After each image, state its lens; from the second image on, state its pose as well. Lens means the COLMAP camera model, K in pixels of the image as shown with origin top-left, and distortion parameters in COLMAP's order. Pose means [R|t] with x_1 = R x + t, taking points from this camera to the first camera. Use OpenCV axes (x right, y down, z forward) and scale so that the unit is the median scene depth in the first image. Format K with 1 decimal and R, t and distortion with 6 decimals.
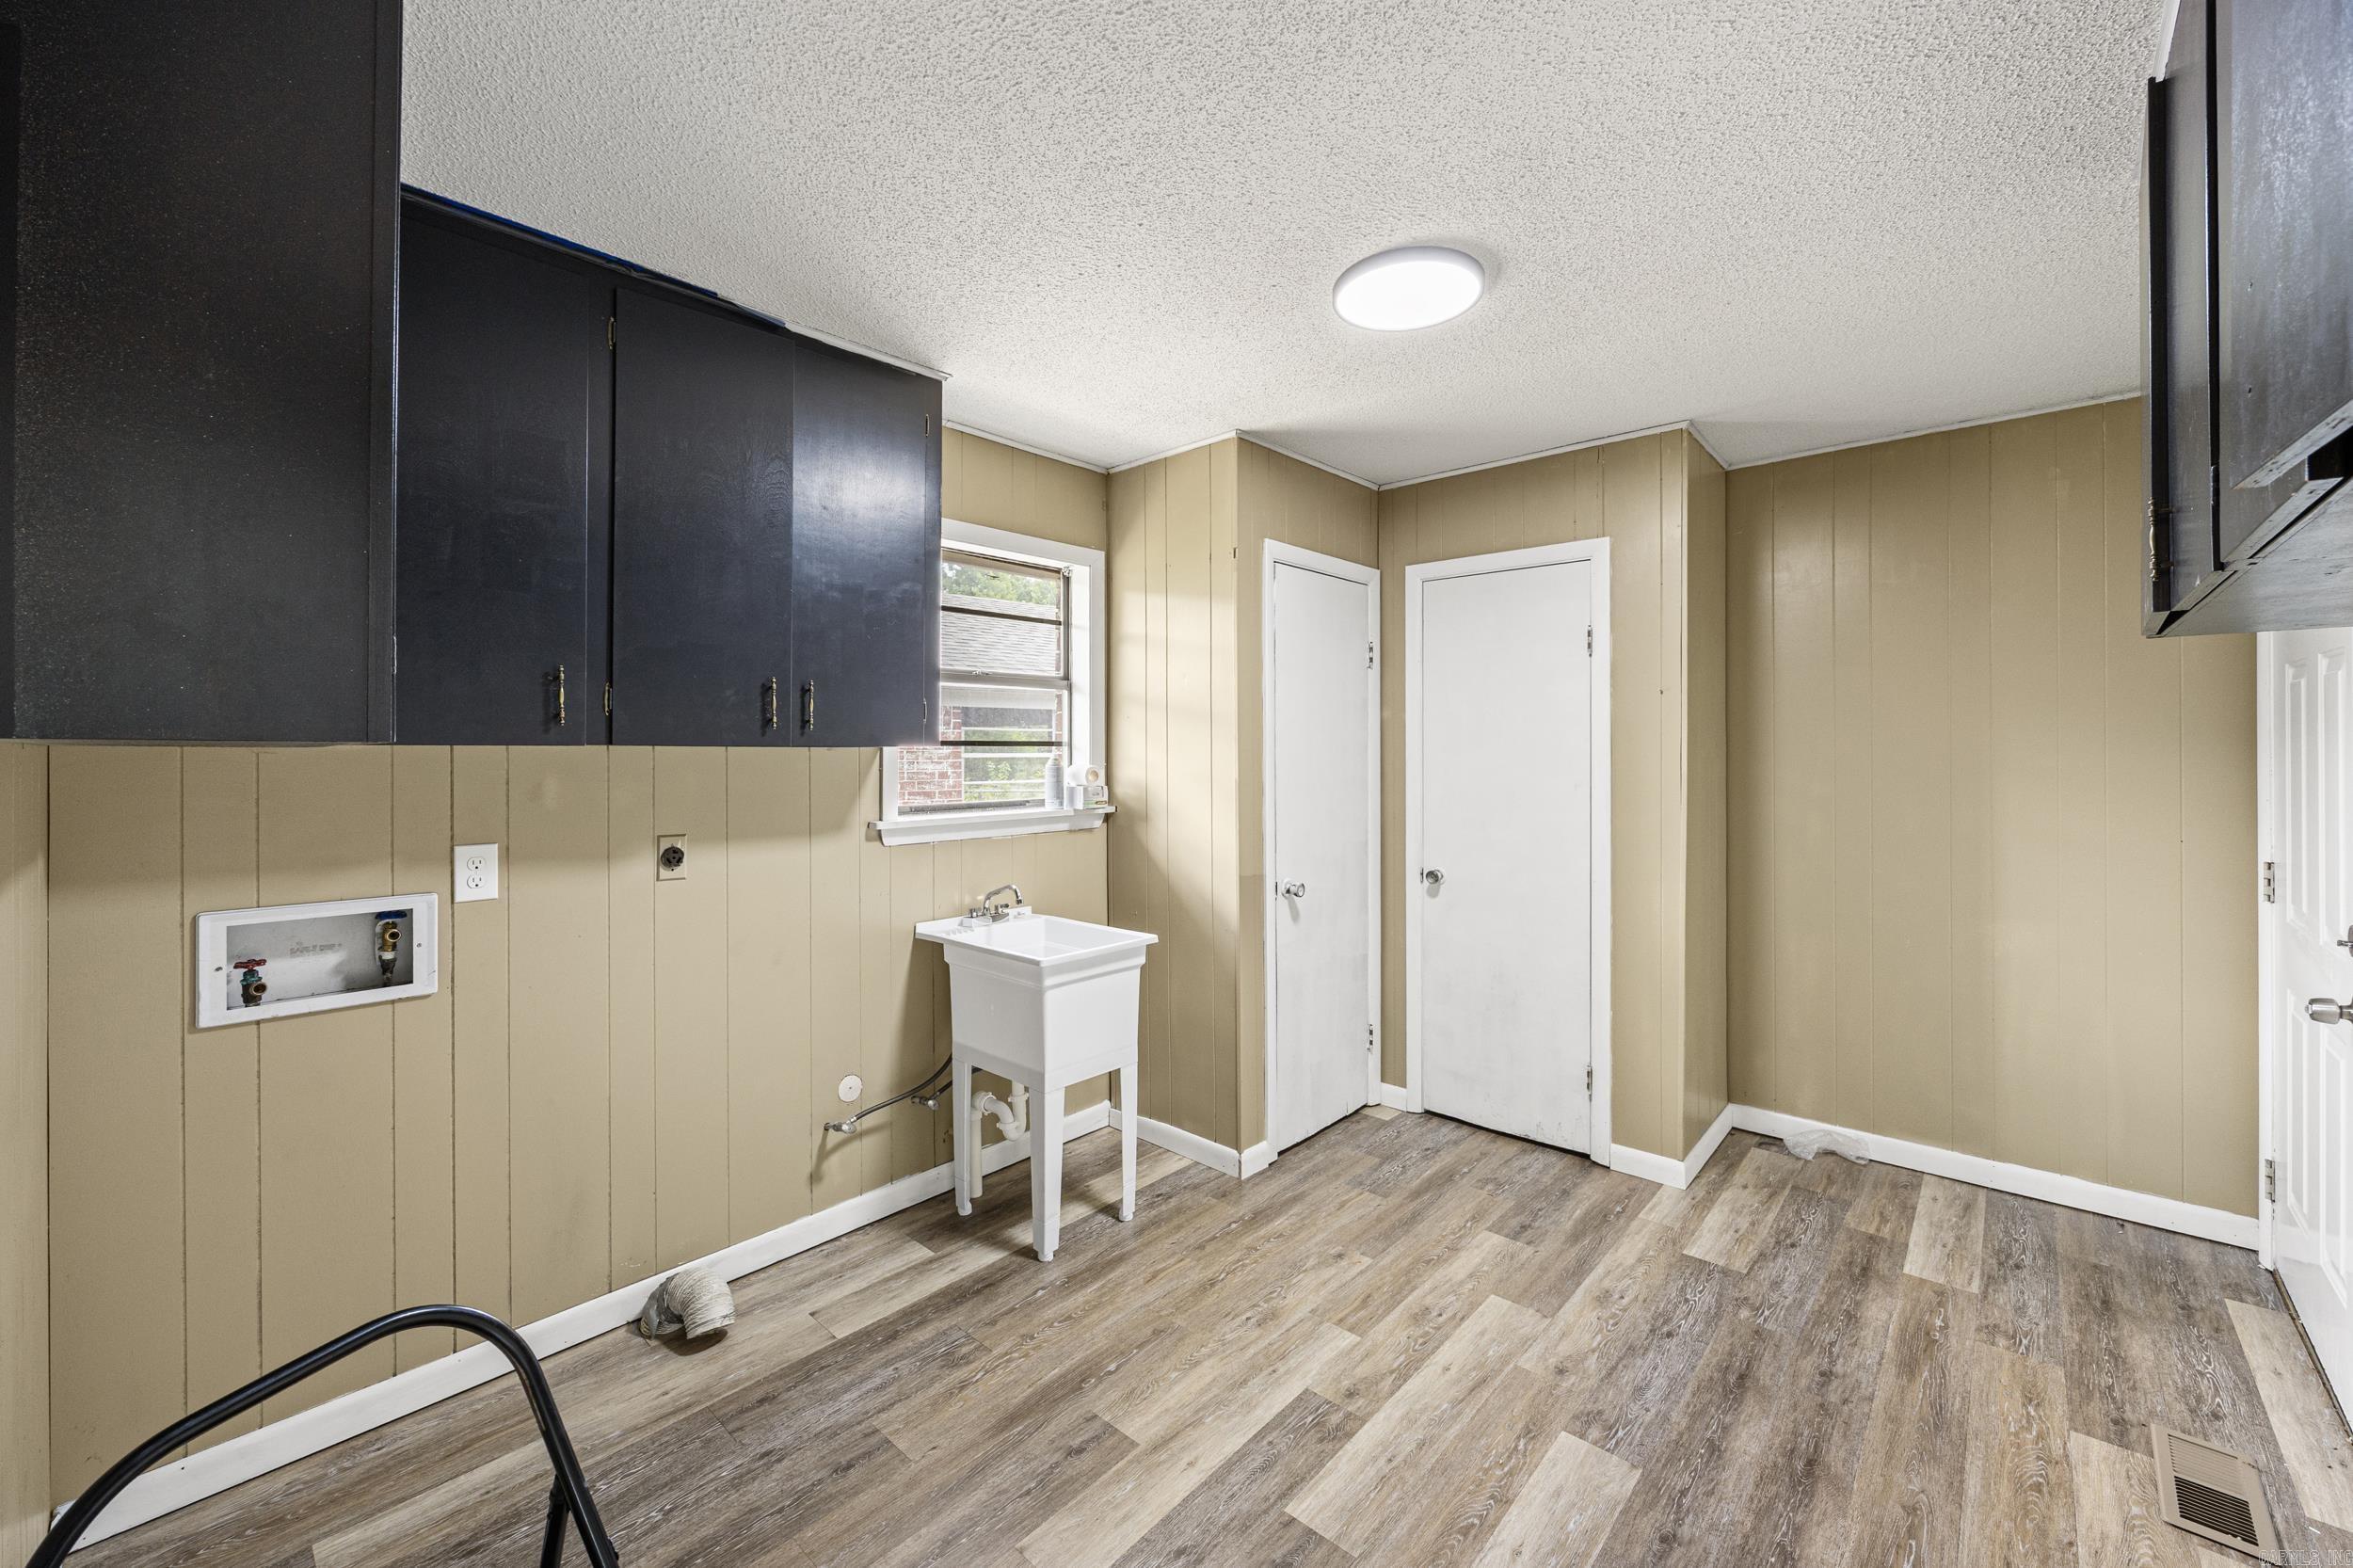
lens RADIAL K [[923.6, 0, 1161.7], [0, 923.6, 755.8], [0, 0, 1]] dist [-0.002960, 0.000127]
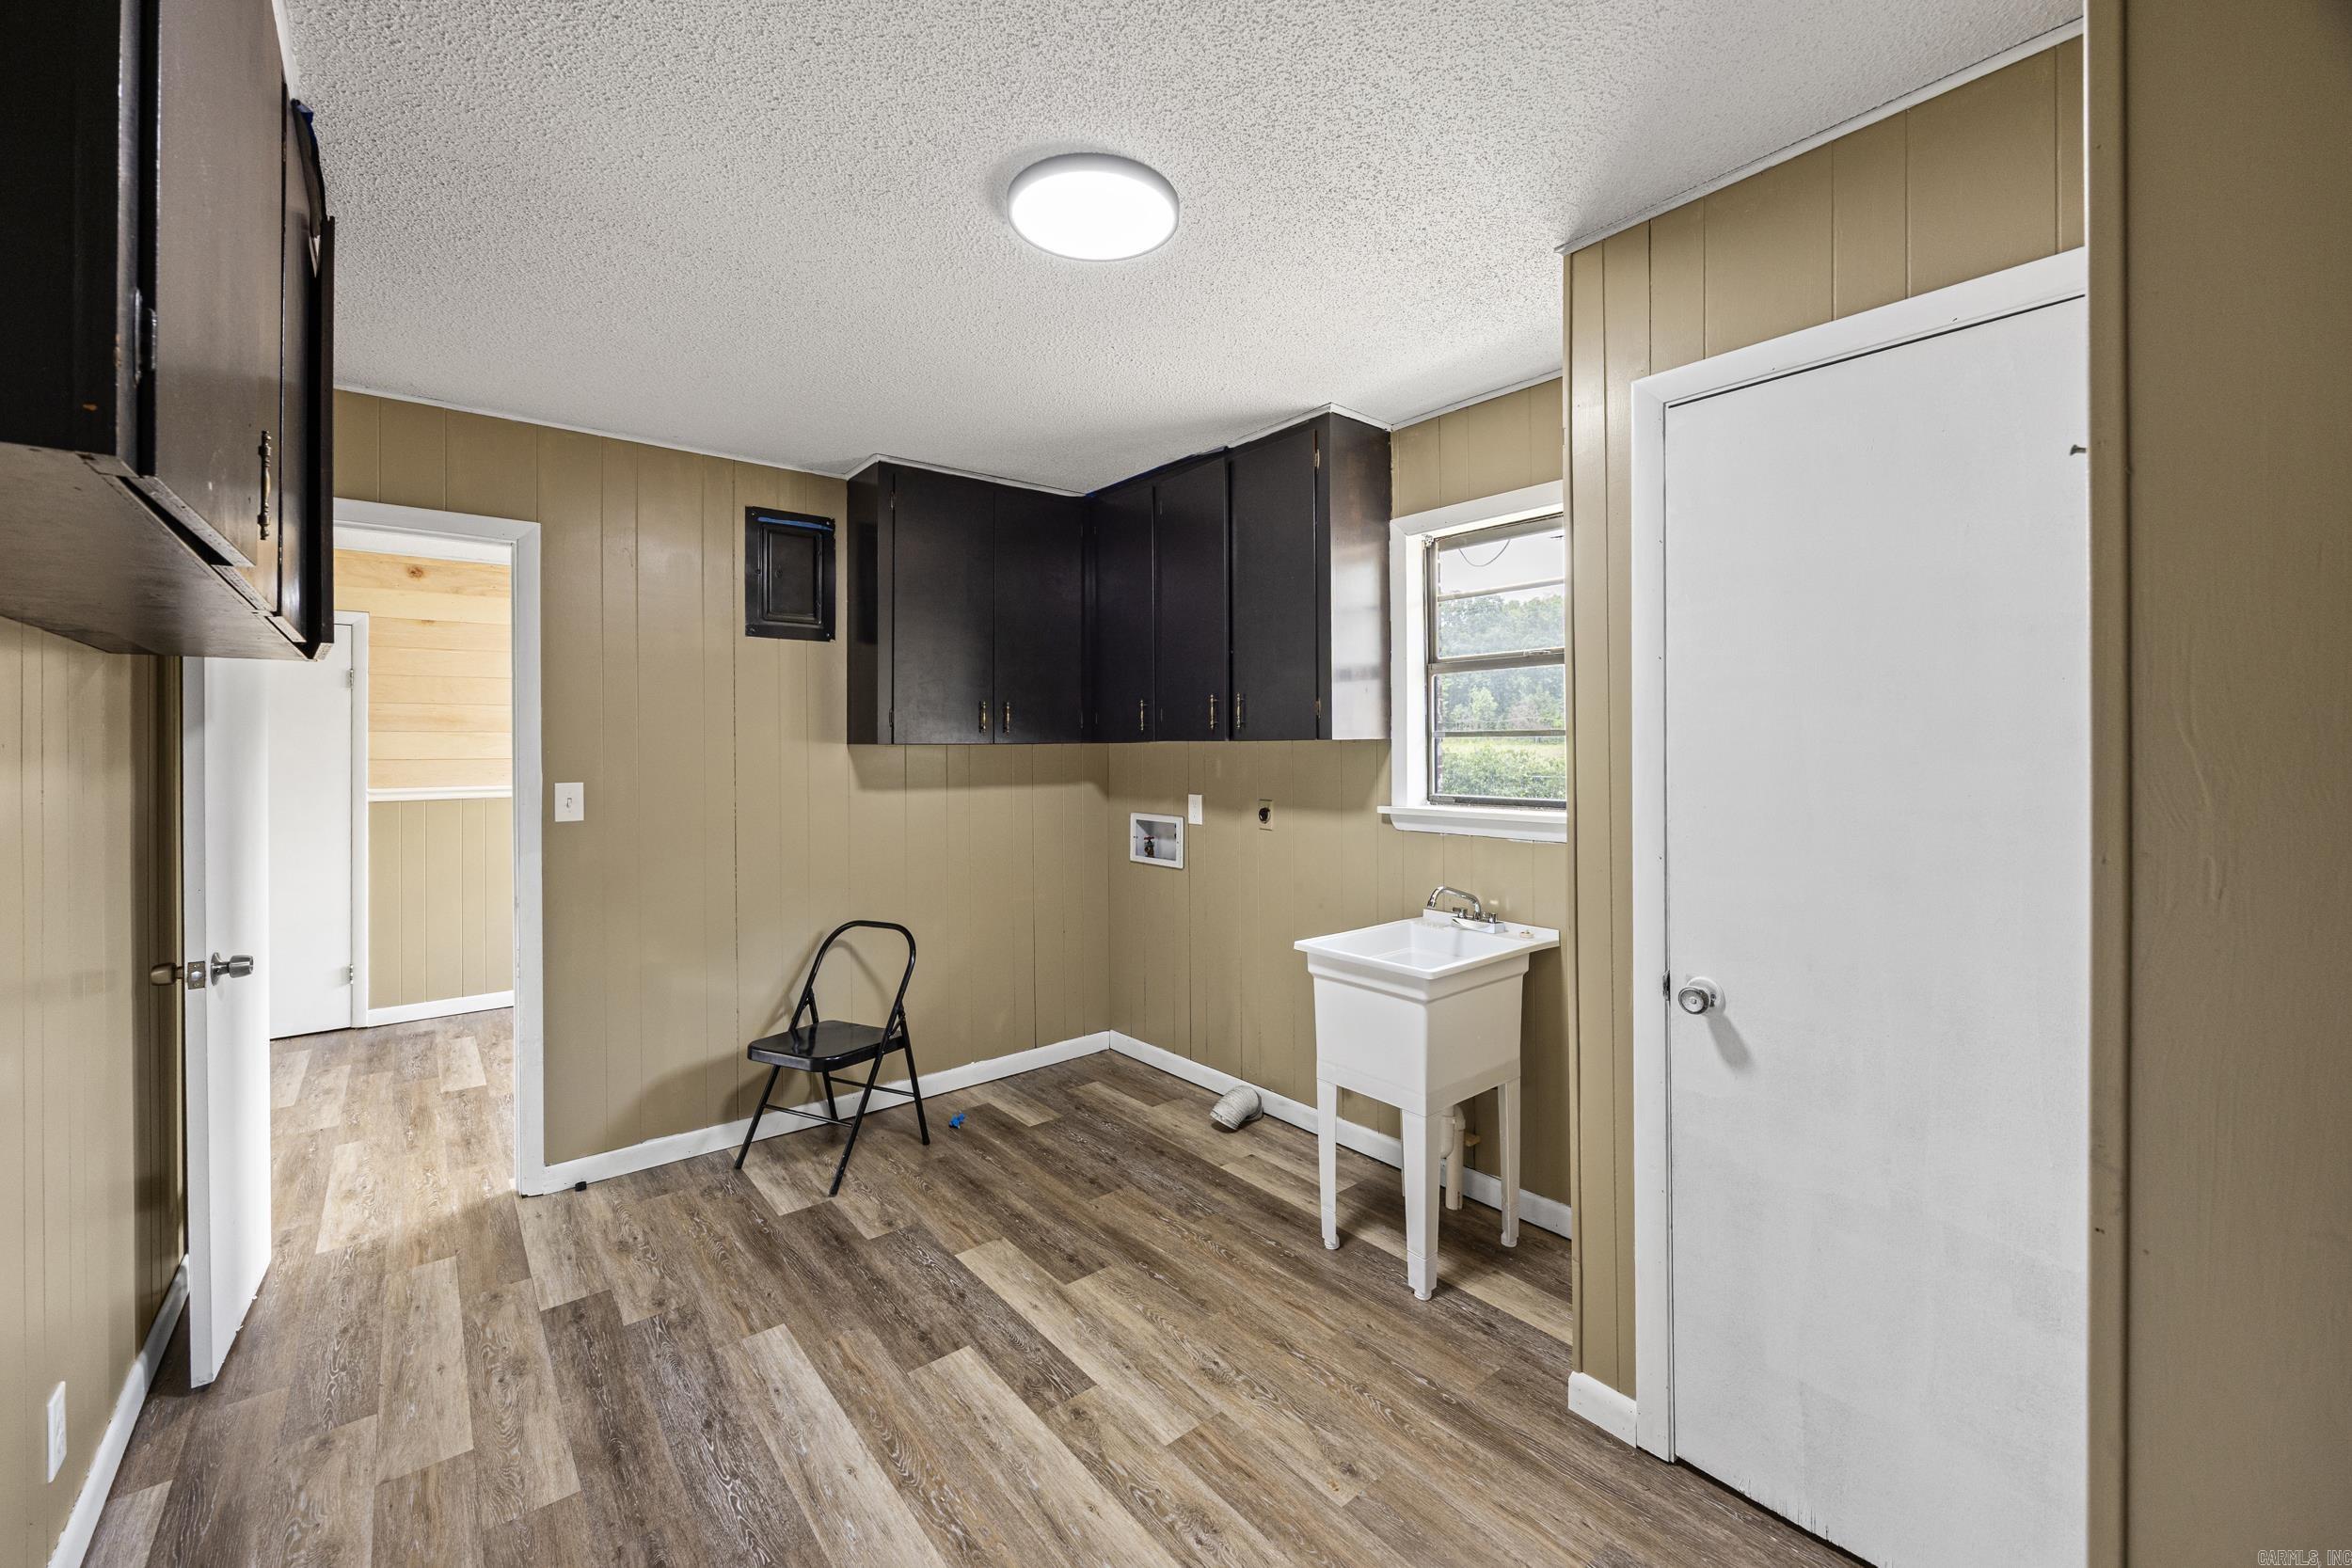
lens RADIAL K [[923.2, 0, 1161.2], [0, 923.2, 755.8], [0, 0, 1]] dist [-0.002960, 0.000127]
pose [[-0.134764, 0.016396, -0.990742, 1.083280], [0.006003, 0.999858, 0.015730, -0.010343], [0.990860, -0.003827, -0.134843, 1.160027]]
